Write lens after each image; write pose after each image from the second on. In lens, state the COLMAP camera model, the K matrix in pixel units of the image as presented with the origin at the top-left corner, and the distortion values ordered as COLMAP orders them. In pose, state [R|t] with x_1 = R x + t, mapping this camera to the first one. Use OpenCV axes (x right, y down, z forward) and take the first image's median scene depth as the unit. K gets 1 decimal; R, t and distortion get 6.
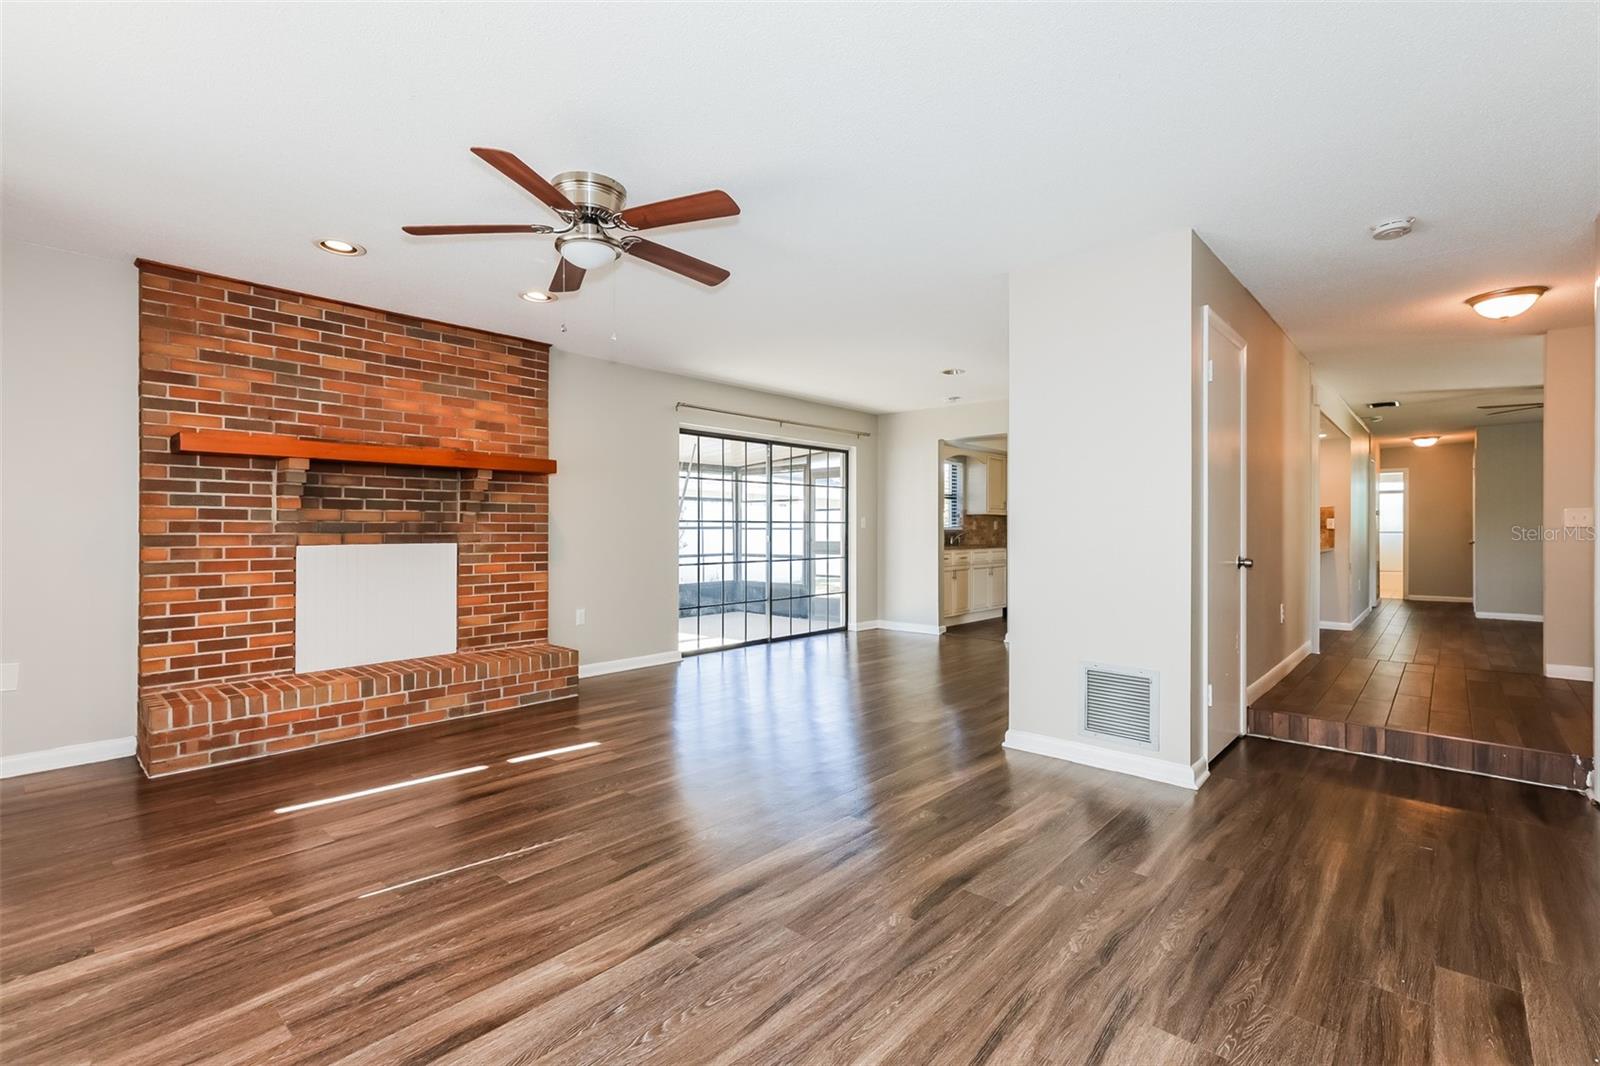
lens RADIAL K [[720.1, 0, 790.8], [0, 720.1, 529.6], [0, 0, 1]] dist [0.009734, 0.000232]
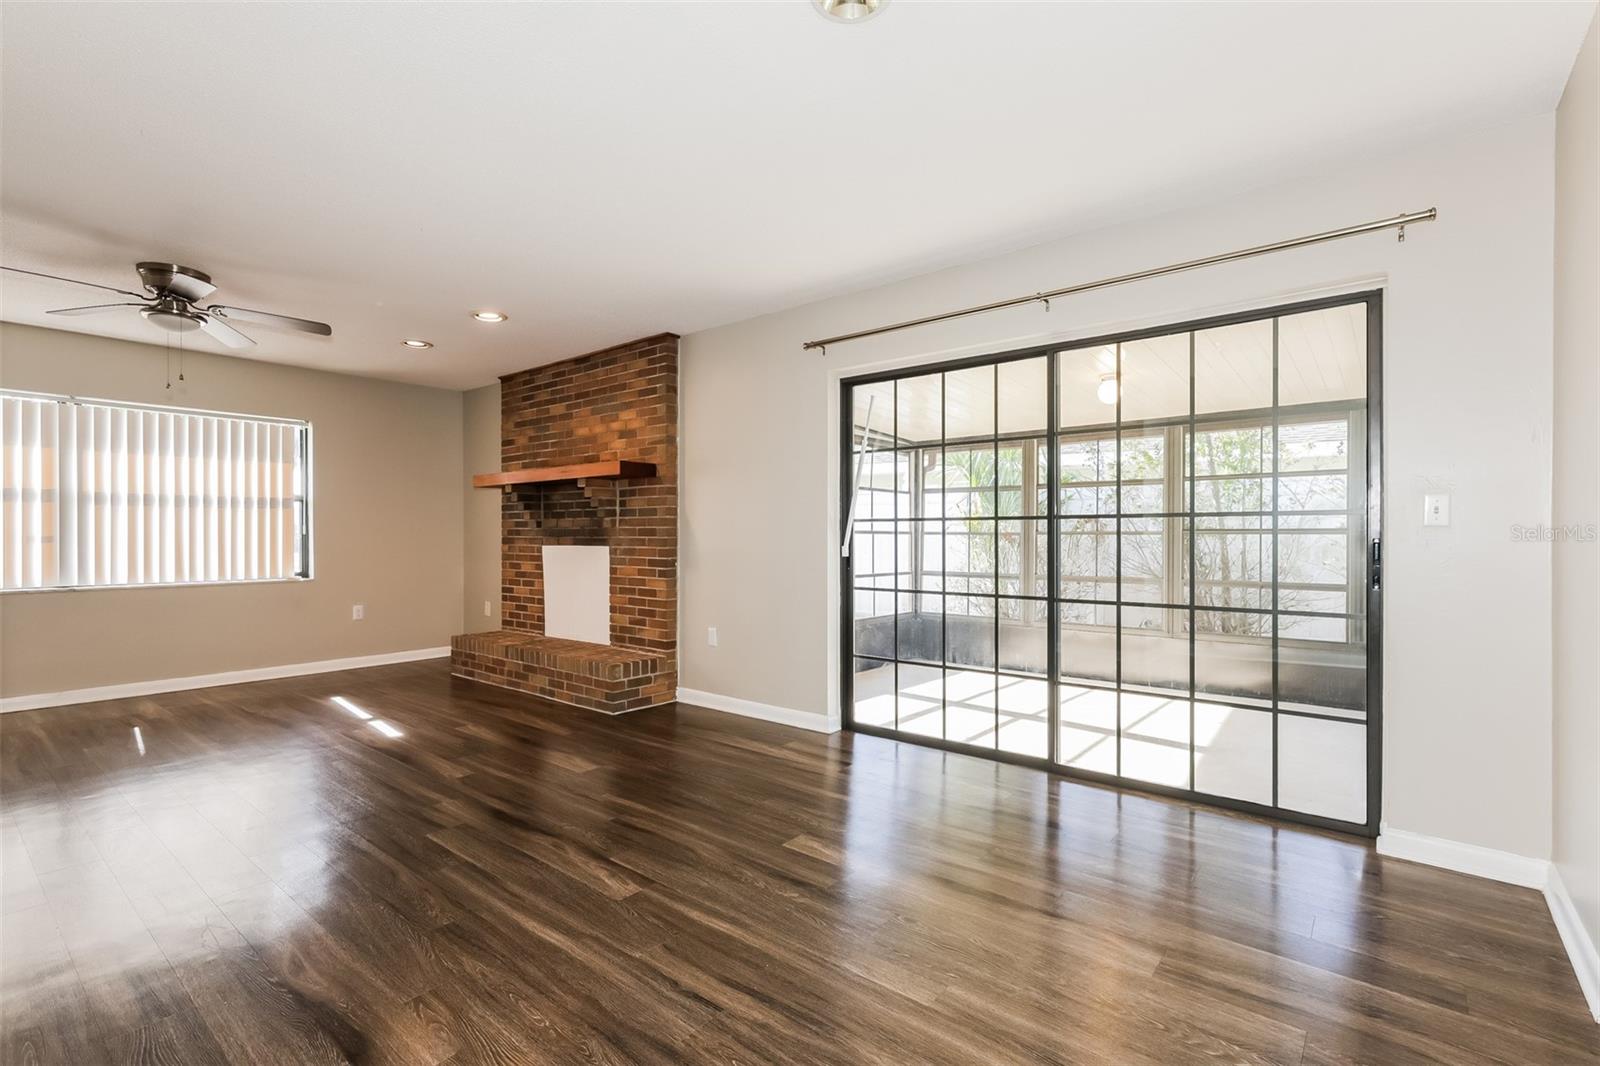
lens RADIAL K [[725.8, 0, 800.0], [0, 725.8, 533.0], [0, 0, 1]] dist [0.000900, 0.000360]
pose [[0.063650, -0.001206, -0.997972, 0.776999], [0.001145, 0.999999, -0.001136, 0.000222], [0.997972, -0.001071, 0.063651, 1.429351]]
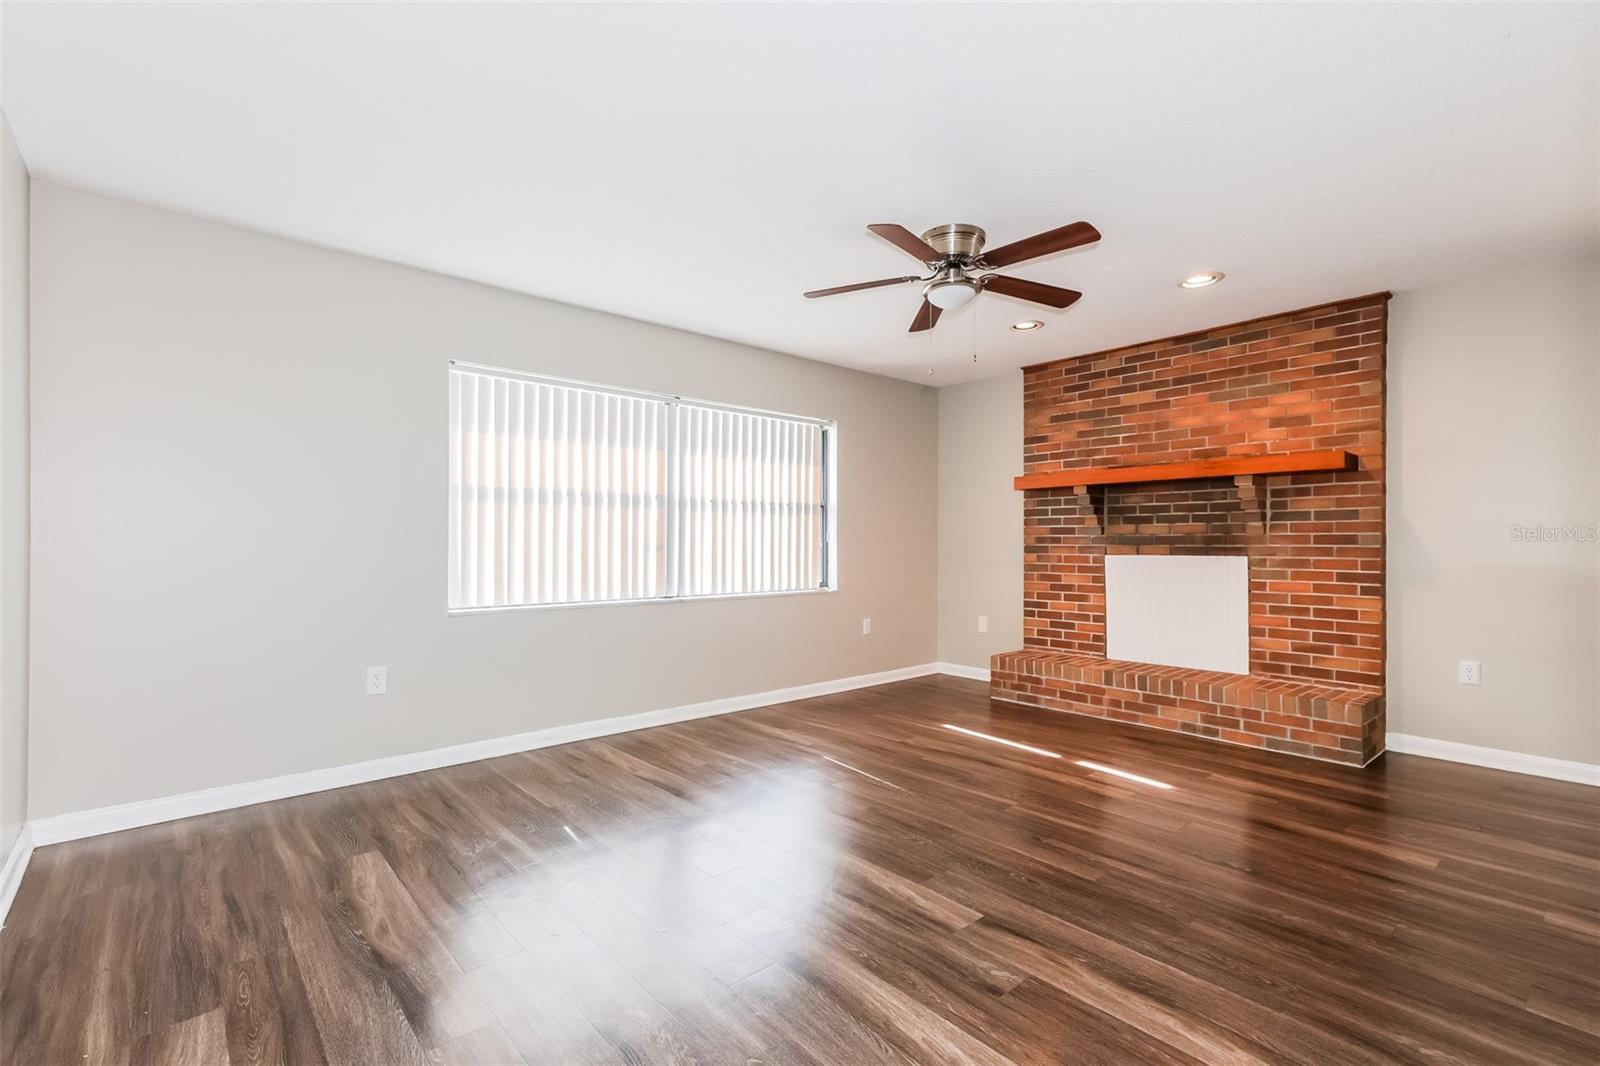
lens RADIAL K [[713.5, 0, 807.4], [0, 713.5, 539.2], [0, 0, 1]] dist [0.011395, 0.000409]
pose [[-0.098489, -0.005973, -0.995120, 0.593964], [-0.000707, 0.999982, -0.005932, 0.002955], [0.995138, 0.000119, -0.098492, 0.619529]]
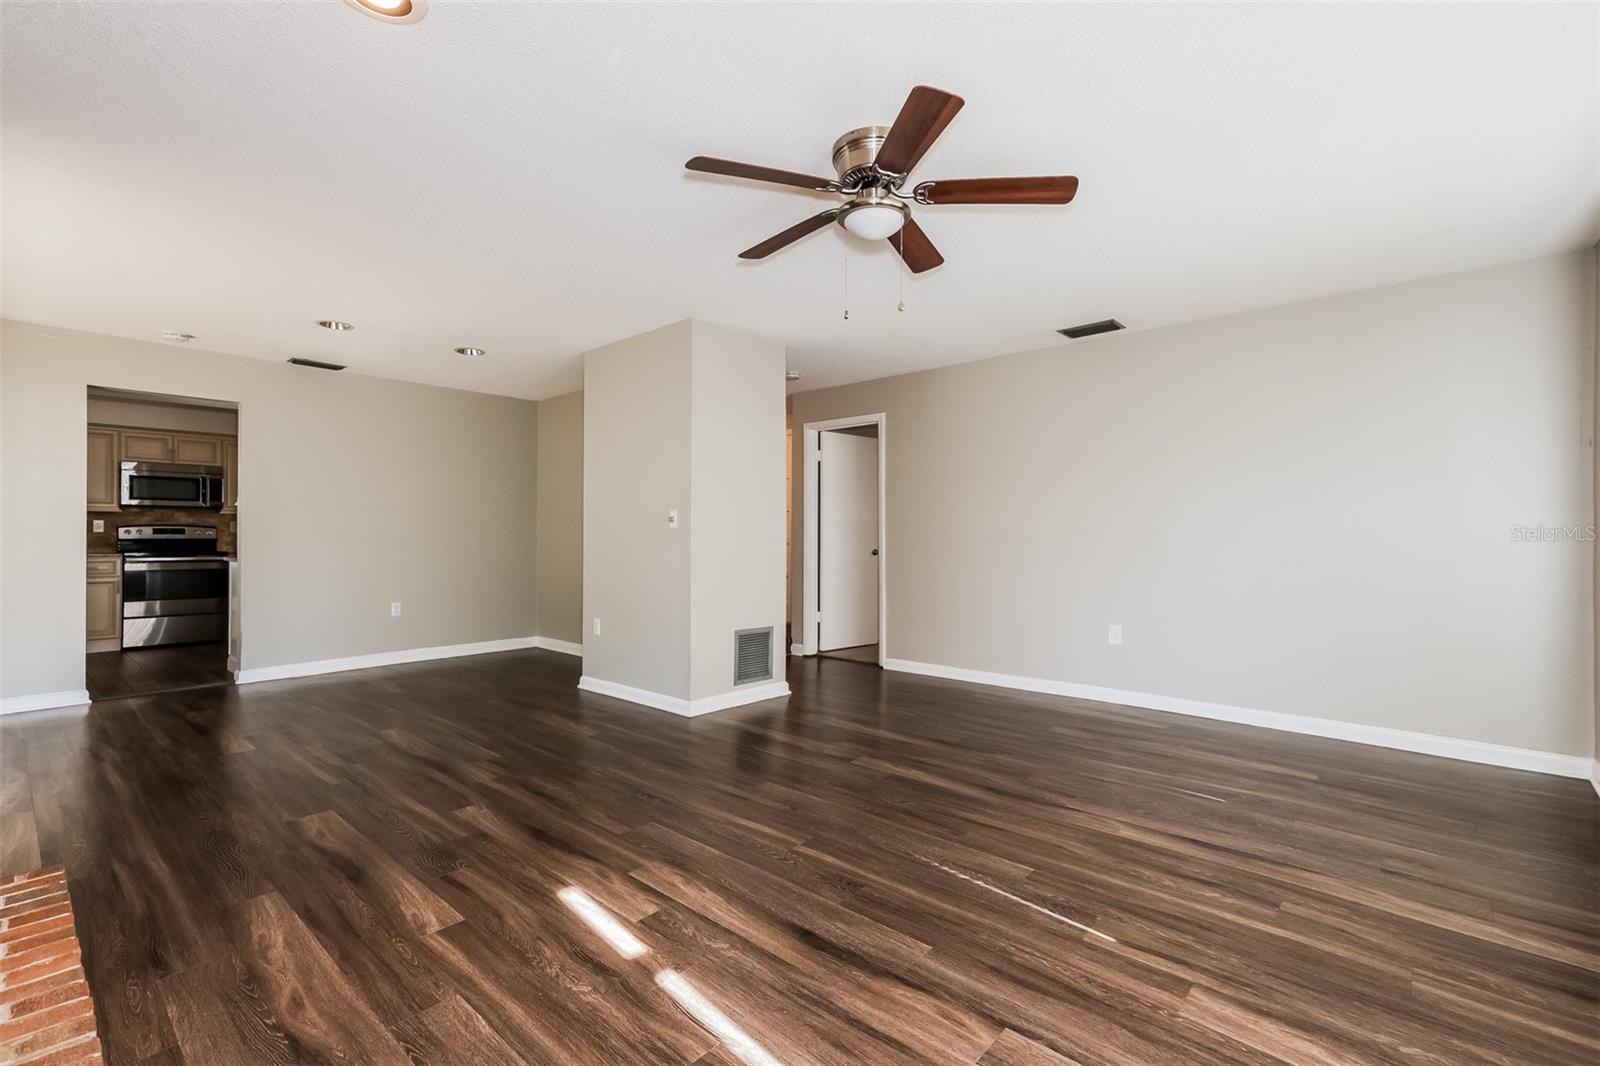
lens RADIAL K [[713.5, 0, 807.4], [0, 713.5, 539.2], [0, 0, 1]] dist [0.011395, 0.000409]
pose [[-0.021408, -0.003576, 0.999764, -0.806500], [-0.002770, 0.999990, 0.003517, 0.003504], [-0.999767, -0.002694, -0.021418, 0.768372]]
